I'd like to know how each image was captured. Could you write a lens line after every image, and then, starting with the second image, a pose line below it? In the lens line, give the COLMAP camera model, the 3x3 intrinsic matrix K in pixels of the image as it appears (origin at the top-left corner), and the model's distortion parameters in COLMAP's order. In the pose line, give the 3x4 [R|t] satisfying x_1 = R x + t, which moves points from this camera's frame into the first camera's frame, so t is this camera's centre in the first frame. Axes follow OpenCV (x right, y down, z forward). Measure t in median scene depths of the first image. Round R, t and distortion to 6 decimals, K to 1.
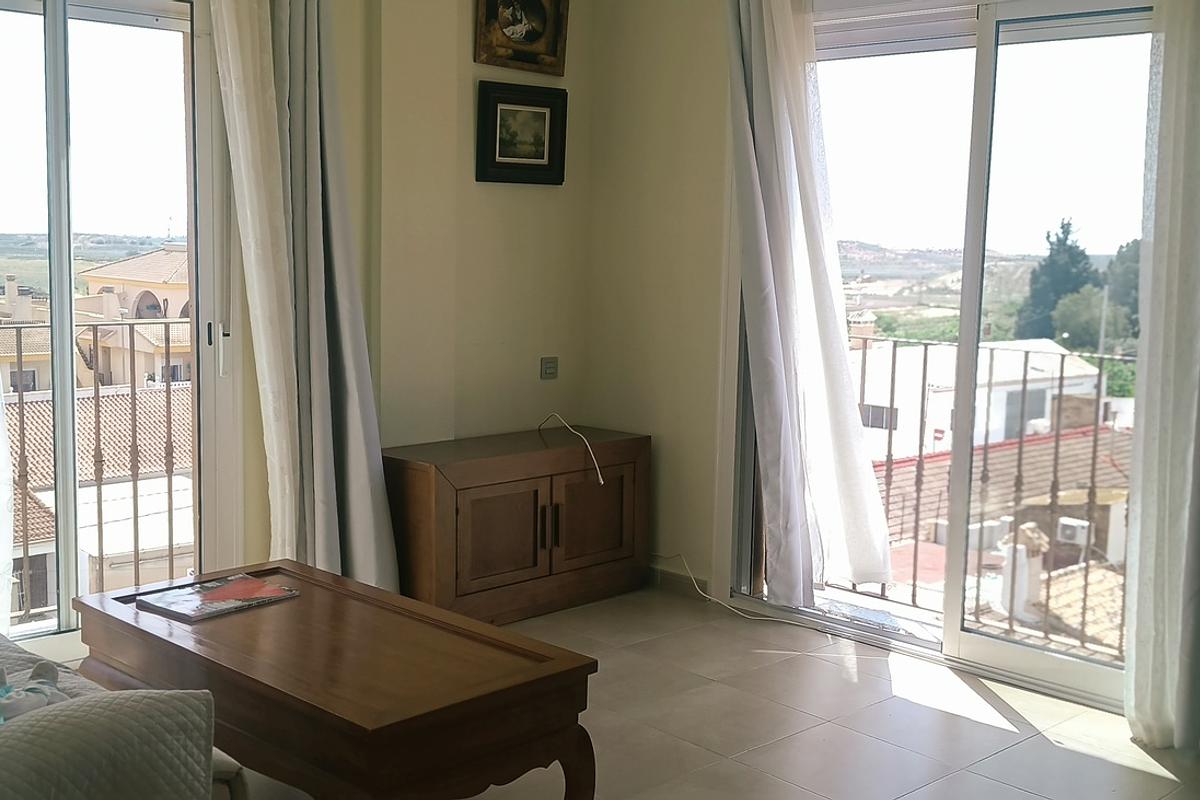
lens RADIAL K [[1397.3, 0, 600.0], [0, 1397.3, 400.0], [0, 0, 1]] dist [0.187938, -0.484745]
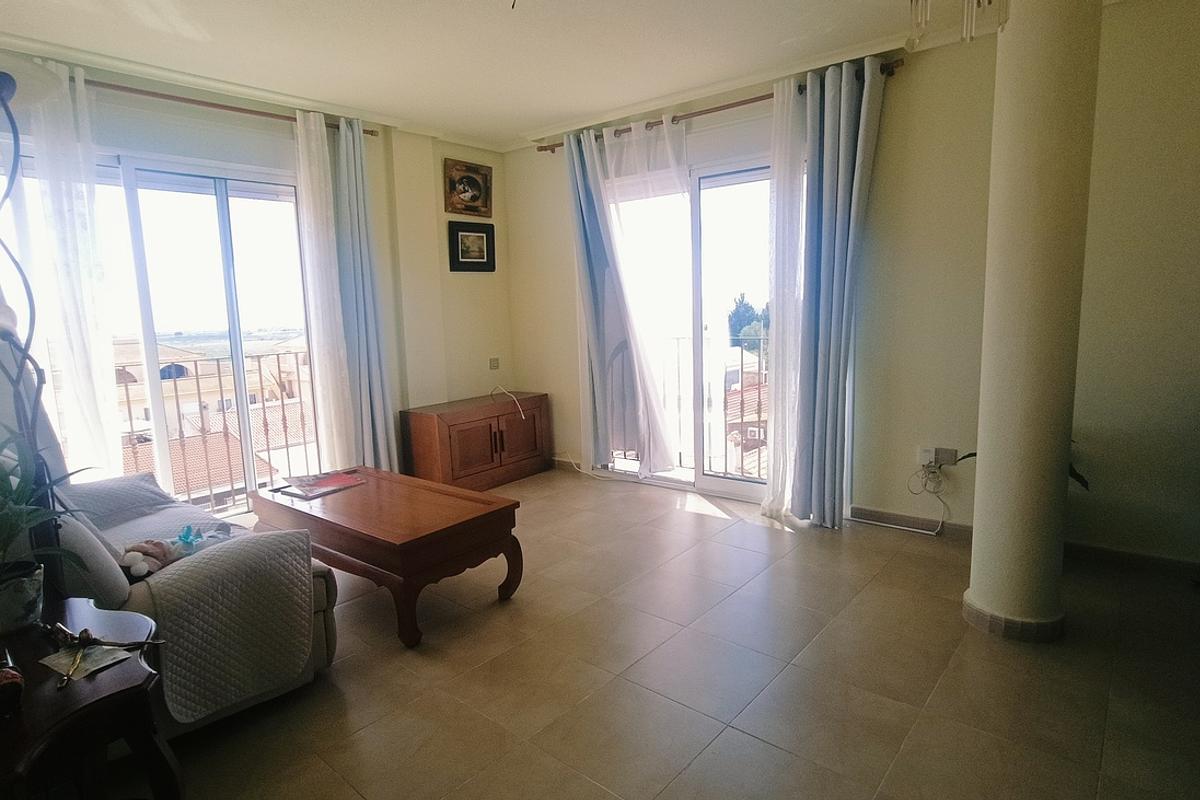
lens RADIAL K [[667.1, 0, 591.7], [0, 667.1, 397.7], [0, 0, 1]] dist [-0.006271, 0.000716]
pose [[0.993948, -0.068708, 0.085716, 0.018142], [0.067513, 0.997577, 0.016768, 0.020628], [-0.086660, -0.010879, 0.996179, 0.044426]]
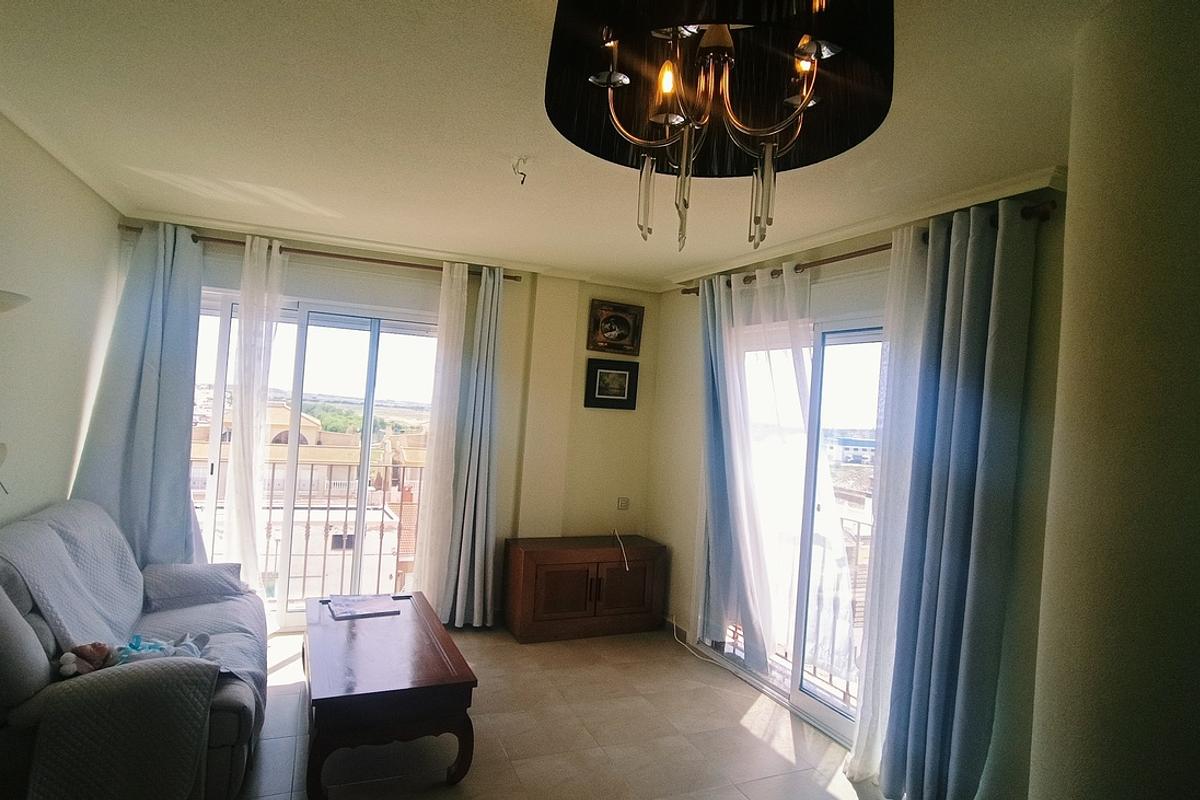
lens RADIAL K [[667.1, 0, 591.7], [0, 667.1, 397.7], [0, 0, 1]] dist [-0.006271, 0.000716]
pose [[0.932174, 0.035442, -0.360272, 0.273042], [-0.088680, 0.987230, -0.132334, -0.045552], [0.350981, 0.155307, 0.923413, 0.130344]]
